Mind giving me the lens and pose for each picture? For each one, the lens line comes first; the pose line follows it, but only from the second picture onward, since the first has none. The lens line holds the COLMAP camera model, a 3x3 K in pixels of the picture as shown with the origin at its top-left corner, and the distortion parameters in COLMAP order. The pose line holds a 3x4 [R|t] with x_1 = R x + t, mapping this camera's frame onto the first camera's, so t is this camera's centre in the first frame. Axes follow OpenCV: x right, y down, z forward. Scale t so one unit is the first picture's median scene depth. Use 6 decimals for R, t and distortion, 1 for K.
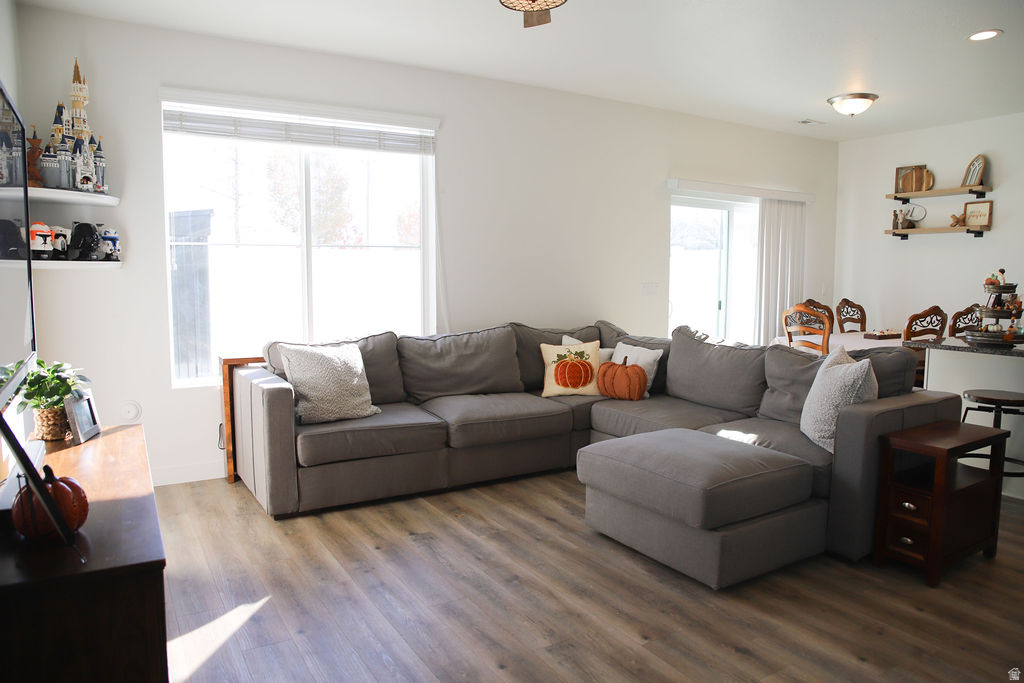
lens RADIAL K [[713.7, 0, 519.5], [0, 713.7, 344.4], [0, 0, 1]] dist [-0.111999, 0.085563]
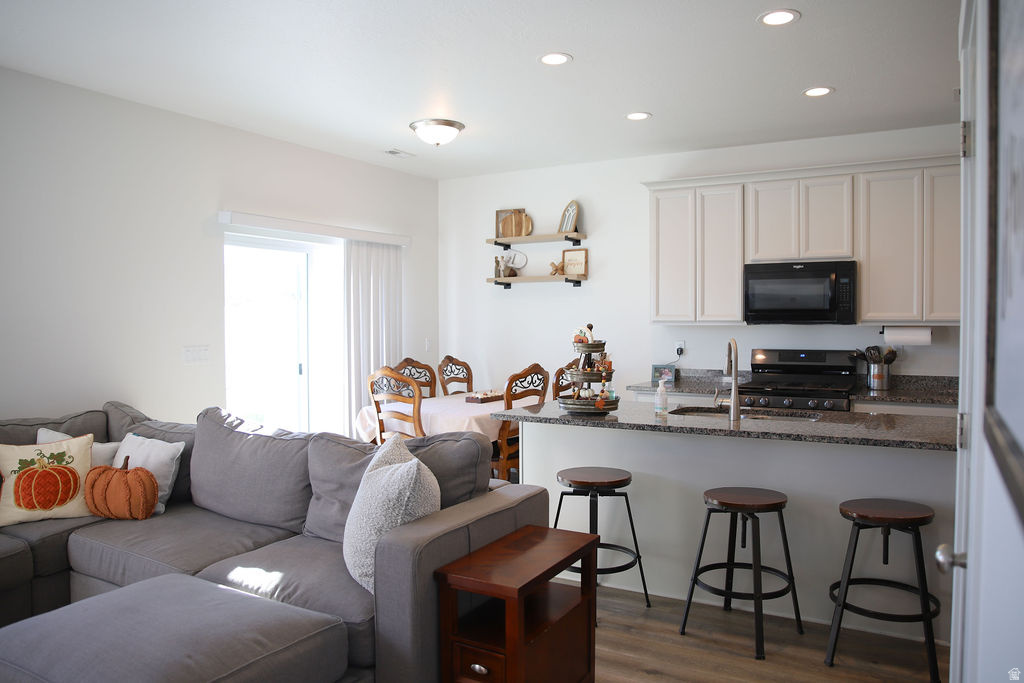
lens RADIAL K [[749.0, 0, 513.0], [0, 749.0, 343.4], [0, 0, 1]] dist [-0.055784, 0.012131]
pose [[0.891114, -0.021489, 0.453271, 0.147219], [0.054095, 0.996786, -0.059093, -0.027424], [-0.450544, 0.077179, 0.889412, 0.165137]]
